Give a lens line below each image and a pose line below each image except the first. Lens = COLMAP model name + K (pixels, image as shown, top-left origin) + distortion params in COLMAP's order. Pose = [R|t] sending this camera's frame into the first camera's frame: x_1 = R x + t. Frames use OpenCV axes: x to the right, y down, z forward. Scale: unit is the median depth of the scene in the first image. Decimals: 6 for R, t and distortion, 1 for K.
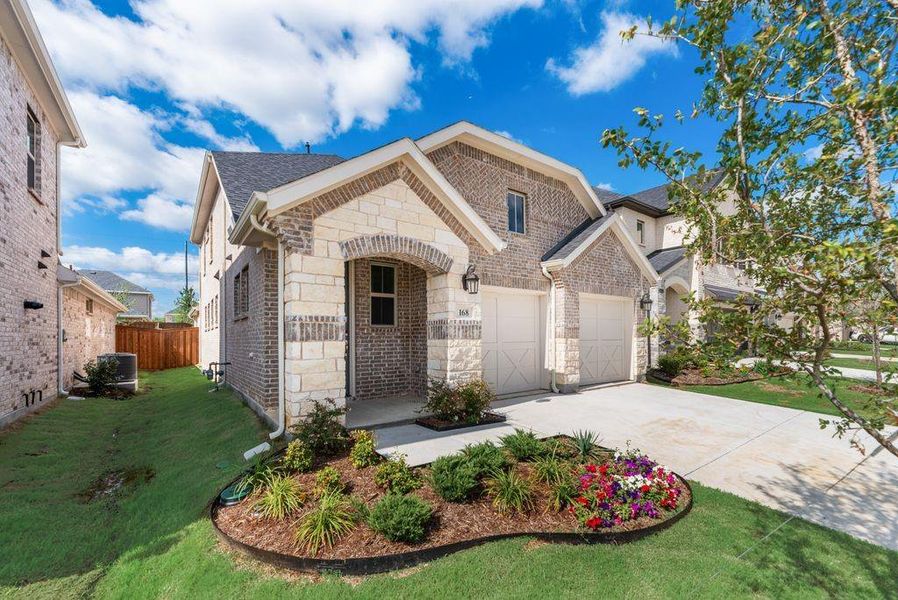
lens RADIAL K [[361.2, 0, 450.7], [0, 361.2, 296.4], [0, 0, 1]] dist [0.000751, 0.000110]
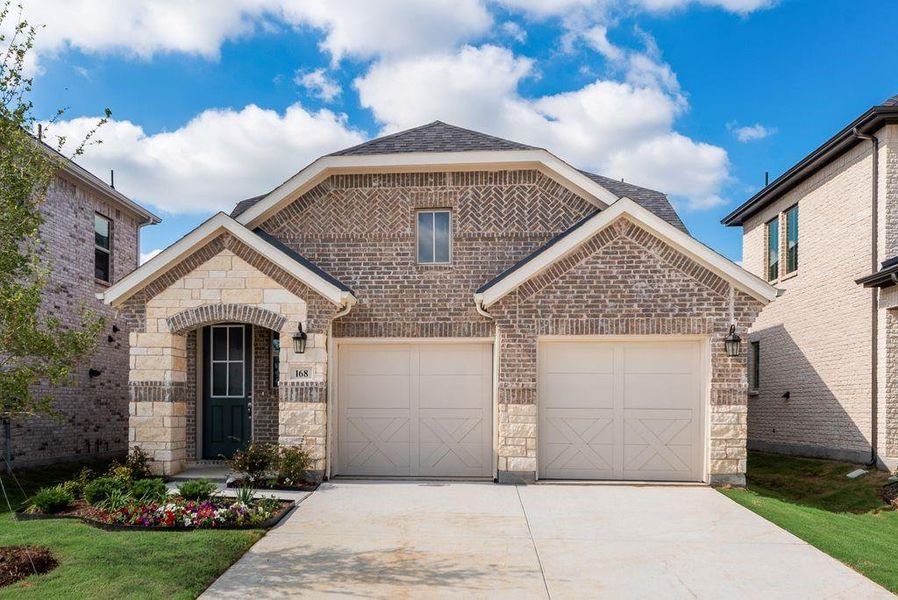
lens RADIAL K [[692.7, 0, 407.2], [0, 692.7, 296.6], [0, 0, 1]] dist [0.000973, -0.001030]
pose [[0.770704, -0.088427, -0.631028, 1.454654], [0.060891, 0.996012, -0.065204, -0.020426], [0.634278, 0.011829, 0.773015, -0.217532]]
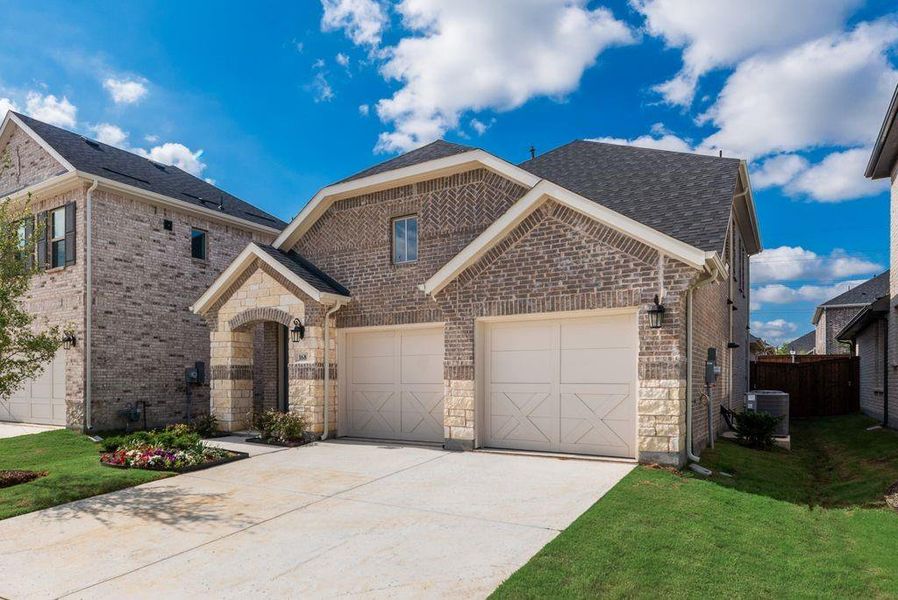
lens RADIAL K [[547.0, 0, 407.0], [0, 547.0, 300.0], [0, 0, 1]] dist [0.001109, 0.000368]
pose [[0.382318, -0.127269, -0.915224, 1.969688], [0.101209, 0.990278, -0.095428, 0.068013], [0.918471, -0.056145, 0.391482, 0.642457]]
